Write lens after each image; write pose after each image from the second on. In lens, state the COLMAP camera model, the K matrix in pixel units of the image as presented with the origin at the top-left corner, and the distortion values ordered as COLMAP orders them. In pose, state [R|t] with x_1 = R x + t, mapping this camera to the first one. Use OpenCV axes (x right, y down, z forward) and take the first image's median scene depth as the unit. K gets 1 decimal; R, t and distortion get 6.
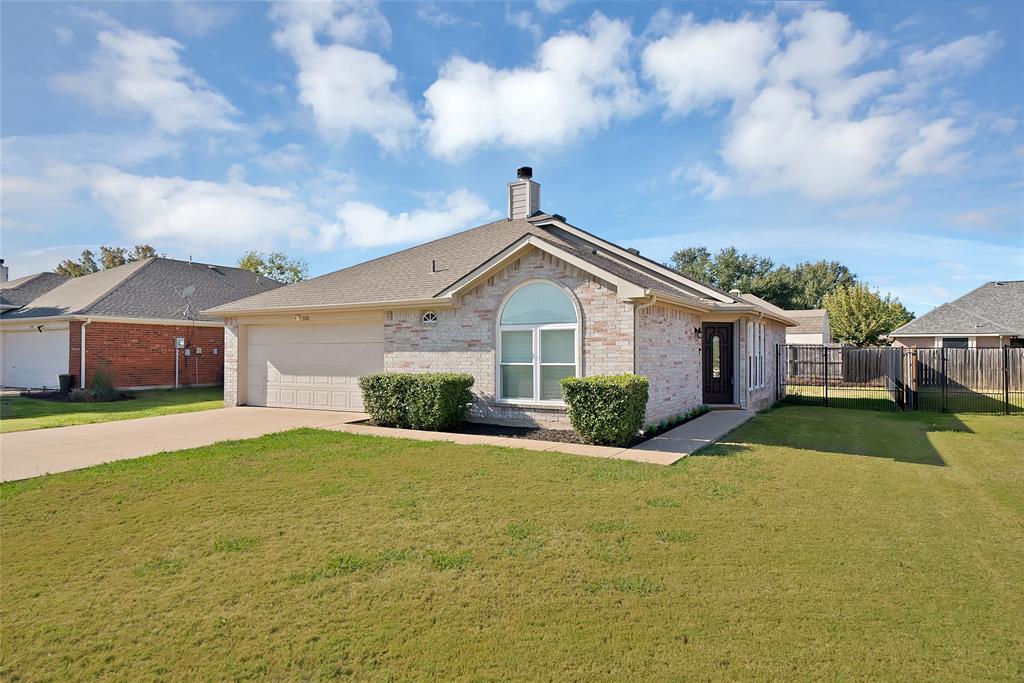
lens RADIAL K [[665.5, 0, 510.9], [0, 665.5, 341.9], [0, 0, 1]] dist [0.008593, -0.000181]
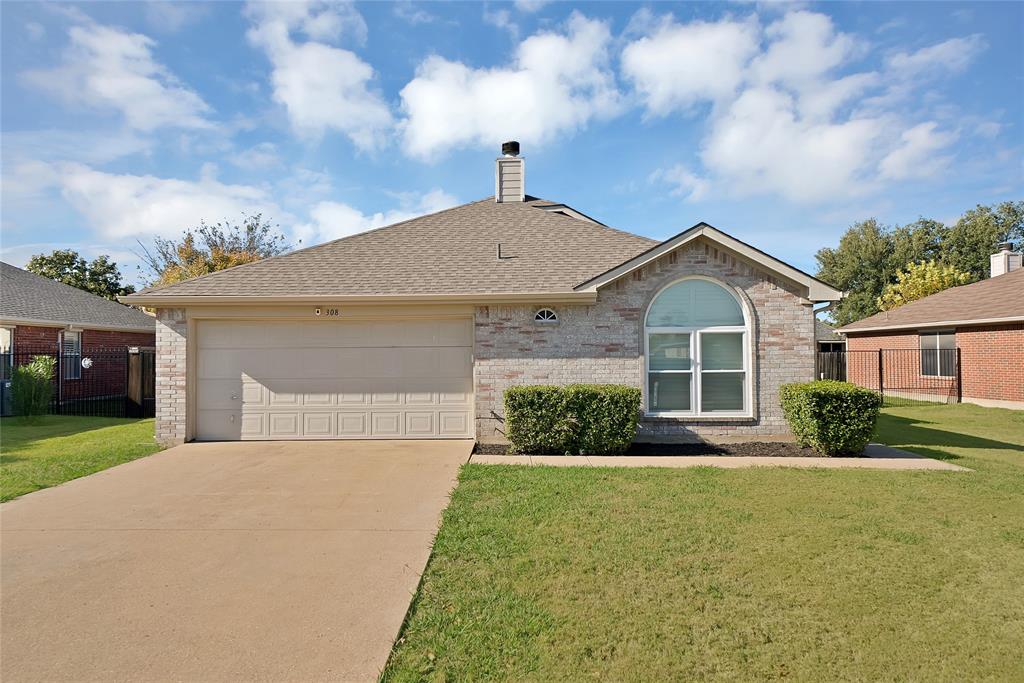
lens RADIAL K [[729.0, 0, 502.4], [0, 729.0, 339.9], [0, 0, 1]] dist [0.024991, -0.000619]
pose [[0.867517, 0.006368, 0.497367, -0.636952], [-0.002310, 0.999959, -0.008774, 0.000510], [-0.497402, 0.006462, 0.867496, 0.273137]]
